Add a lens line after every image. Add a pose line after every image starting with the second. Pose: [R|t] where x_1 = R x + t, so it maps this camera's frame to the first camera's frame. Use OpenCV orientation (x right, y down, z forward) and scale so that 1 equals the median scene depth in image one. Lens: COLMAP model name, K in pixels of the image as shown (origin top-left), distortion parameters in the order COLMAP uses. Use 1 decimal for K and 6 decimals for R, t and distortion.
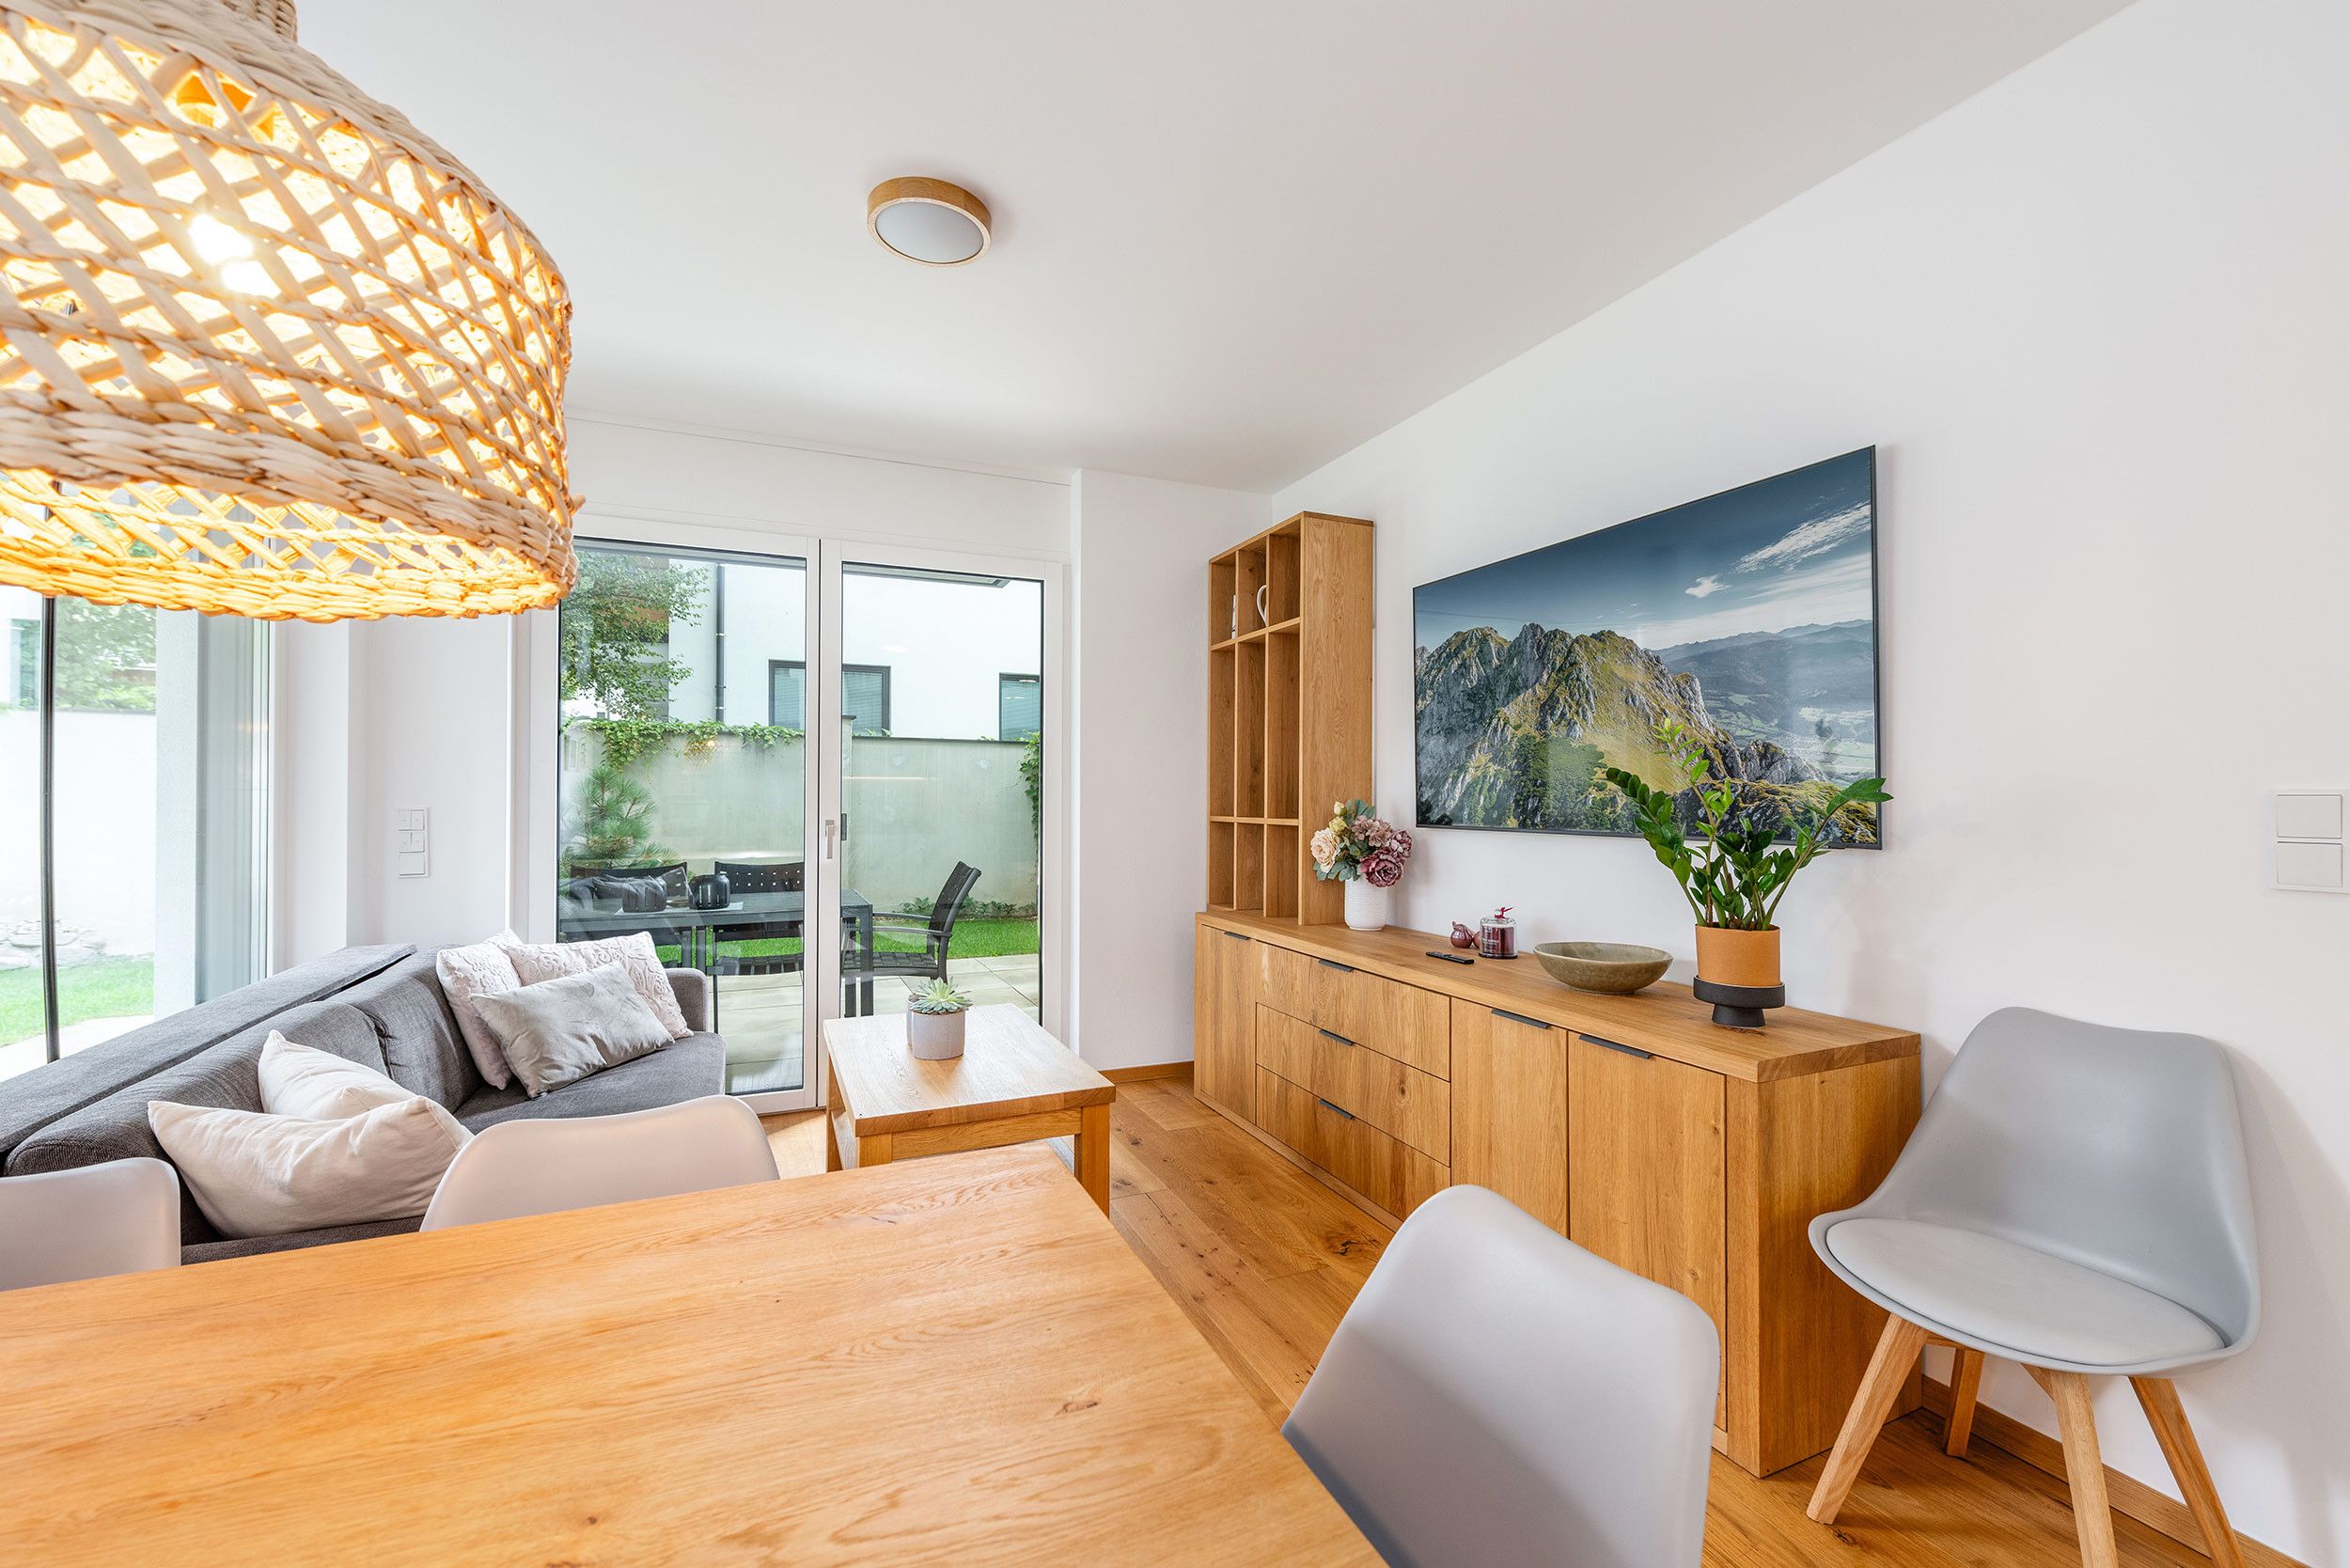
lens RADIAL K [[939.1, 0, 1175.0], [0, 939.1, 784.0], [0, 0, 1]] dist [-0.015272, -0.000002]
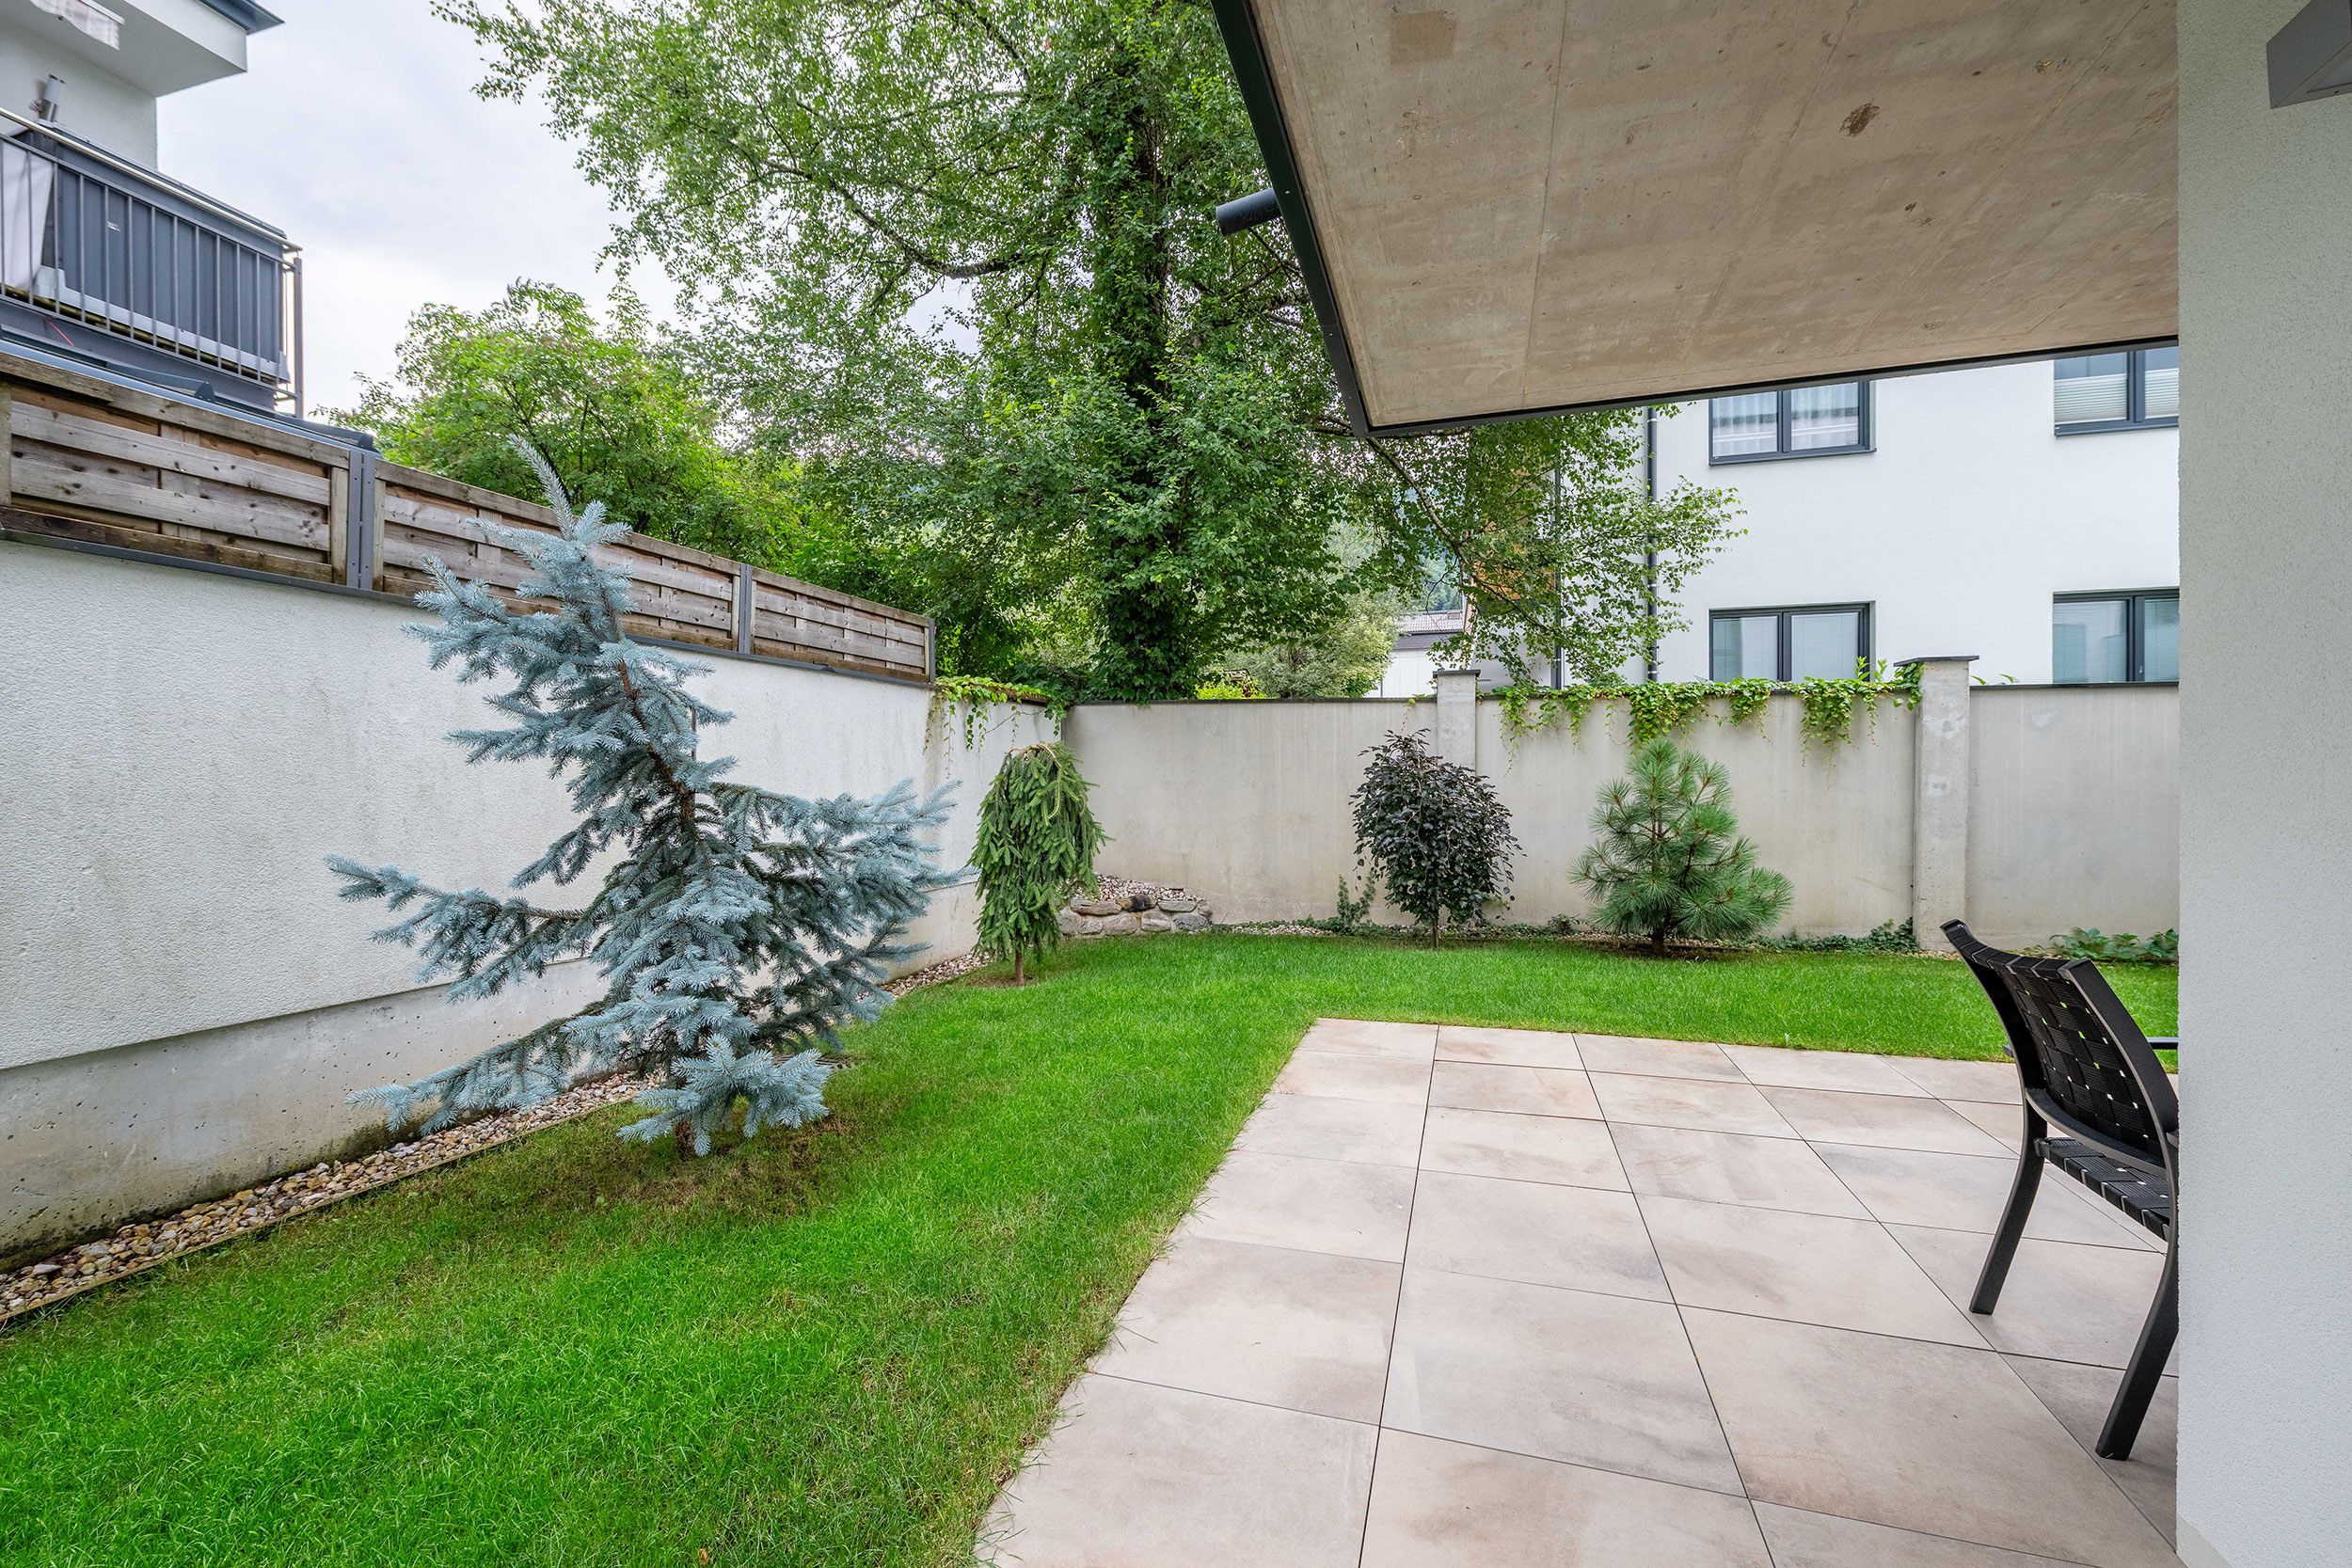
lens RADIAL K [[939.8, 0, 1176.0], [0, 939.8, 784.0], [0, 0, 1]] dist [-0.015272, -0.000002]
pose [[0.747152, 0.003341, -0.664645, -1.318600], [0.011190, 0.999782, 0.017605, 0.003294], [0.664559, -0.020591, 0.746952, 0.413526]]
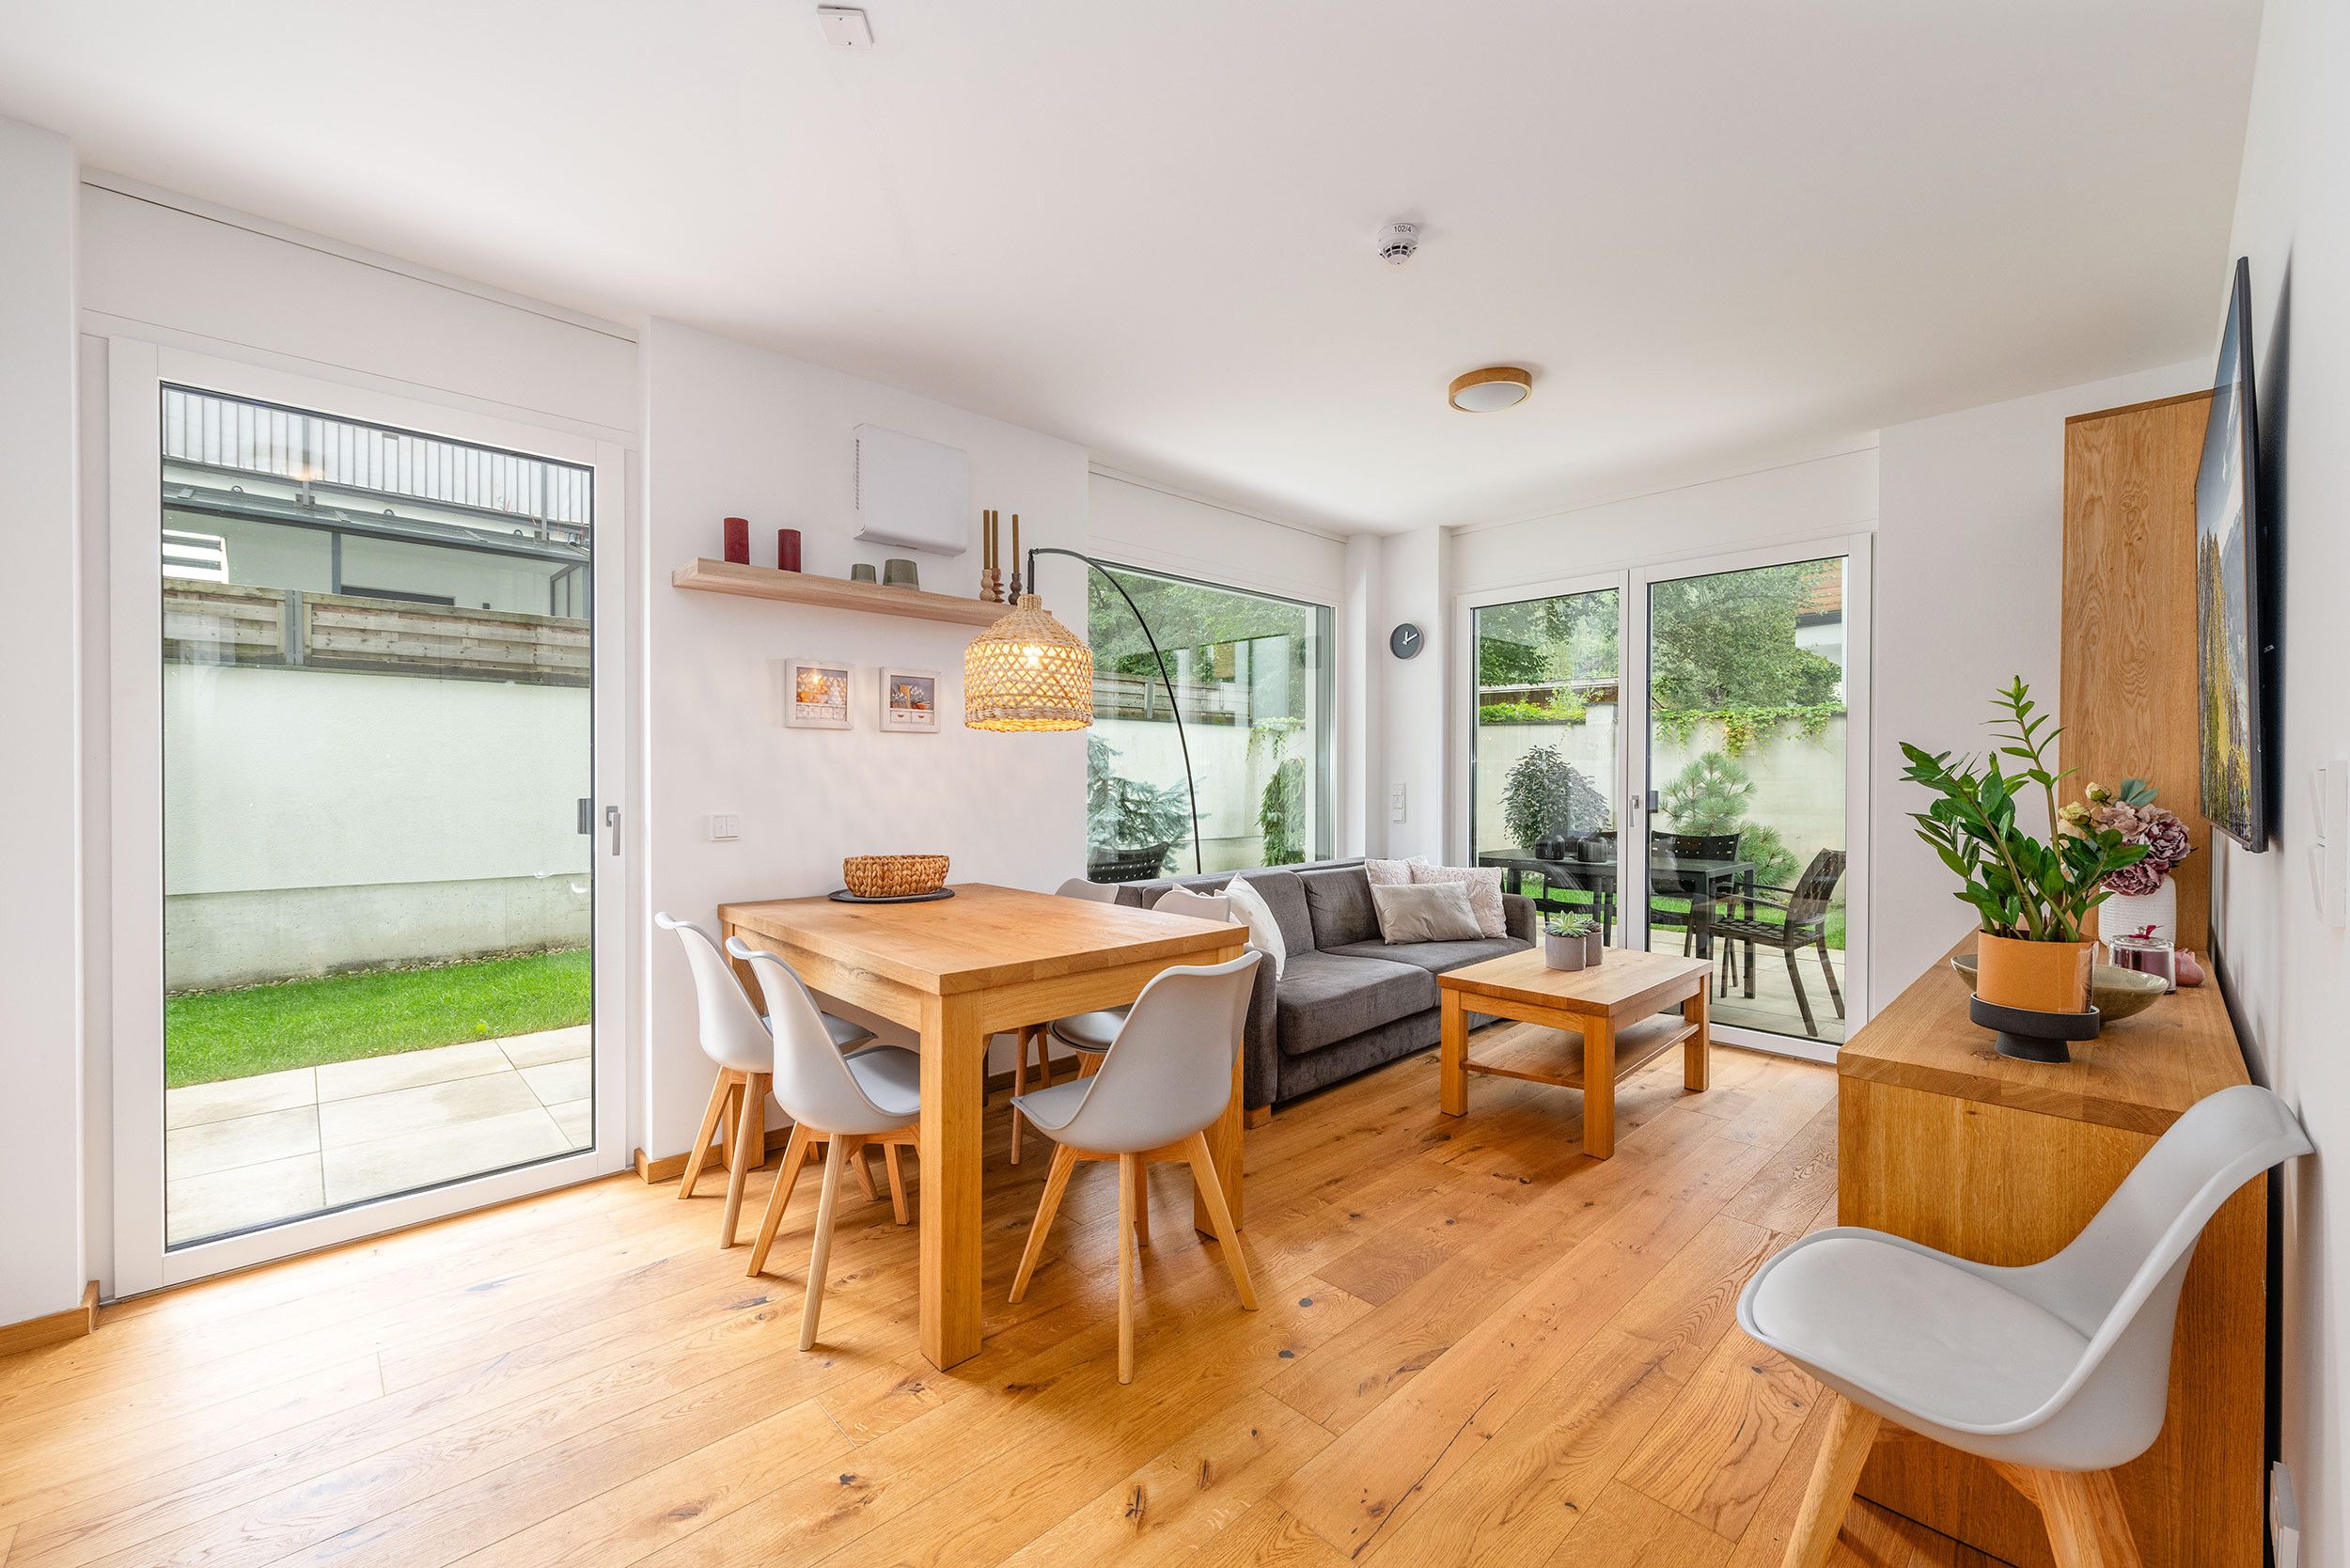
lens RADIAL K [[939.1, 0, 1175.0], [0, 939.1, 784.0], [0, 0, 1]] dist [-0.015272, -0.000002]
pose [[0.325372, 0.007941, -0.945553, 0.667405], [0.010130, 0.999878, 0.011883, 0.002829], [0.945532, -0.013444, 0.325251, 0.025821]]
